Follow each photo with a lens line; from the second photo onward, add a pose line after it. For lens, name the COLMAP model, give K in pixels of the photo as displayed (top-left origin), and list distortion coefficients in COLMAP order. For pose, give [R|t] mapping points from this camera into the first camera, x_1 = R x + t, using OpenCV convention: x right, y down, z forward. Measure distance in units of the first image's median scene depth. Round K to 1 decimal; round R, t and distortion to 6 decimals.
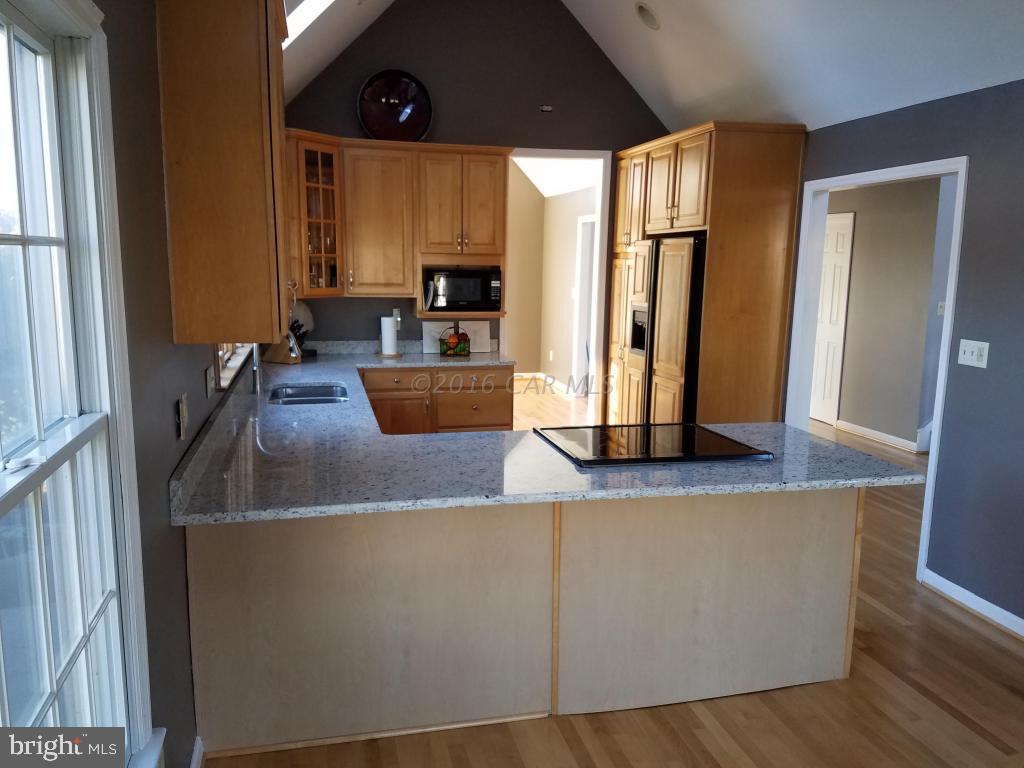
lens RADIAL K [[779.8, 0, 511.4], [0, 779.8, 386.7], [0, 0, 1]] dist [0.131225, -0.003330]
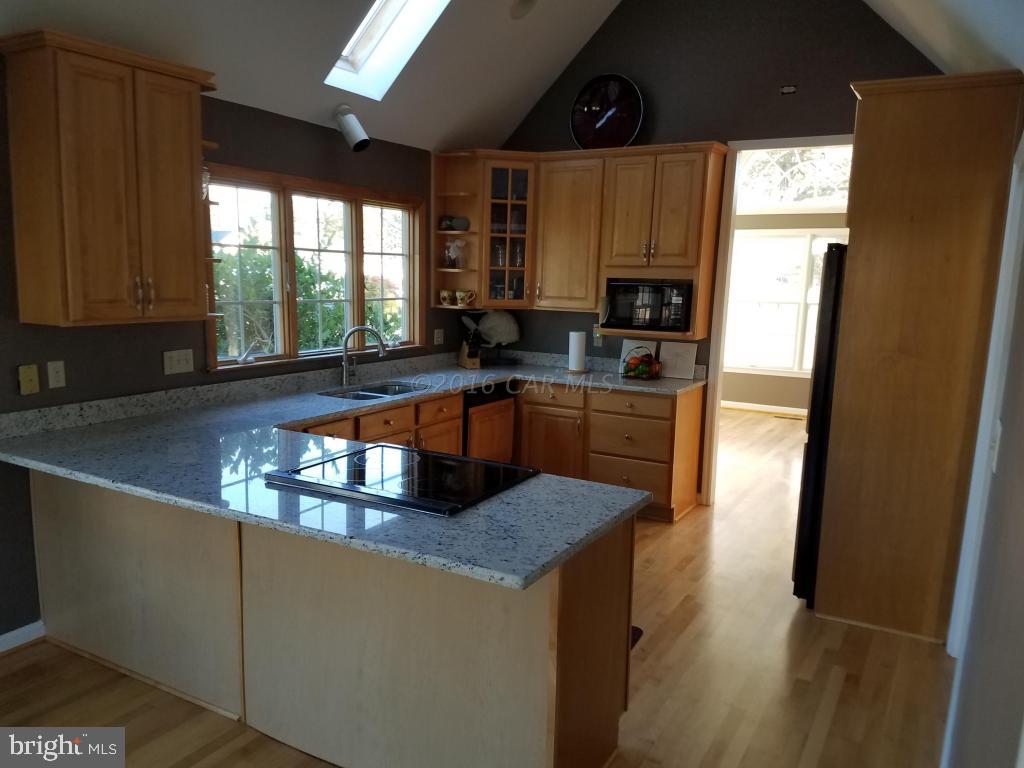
lens RADIAL K [[796.3, 0, 506.1], [0, 796.3, 390.7], [0, 0, 1]] dist [0.253395, -0.429617]
pose [[0.718663, 0.110867, -0.686463, 0.478835], [-0.123866, 0.991830, 0.030509, -0.036218], [0.684237, 0.063103, 0.726524, 0.225631]]
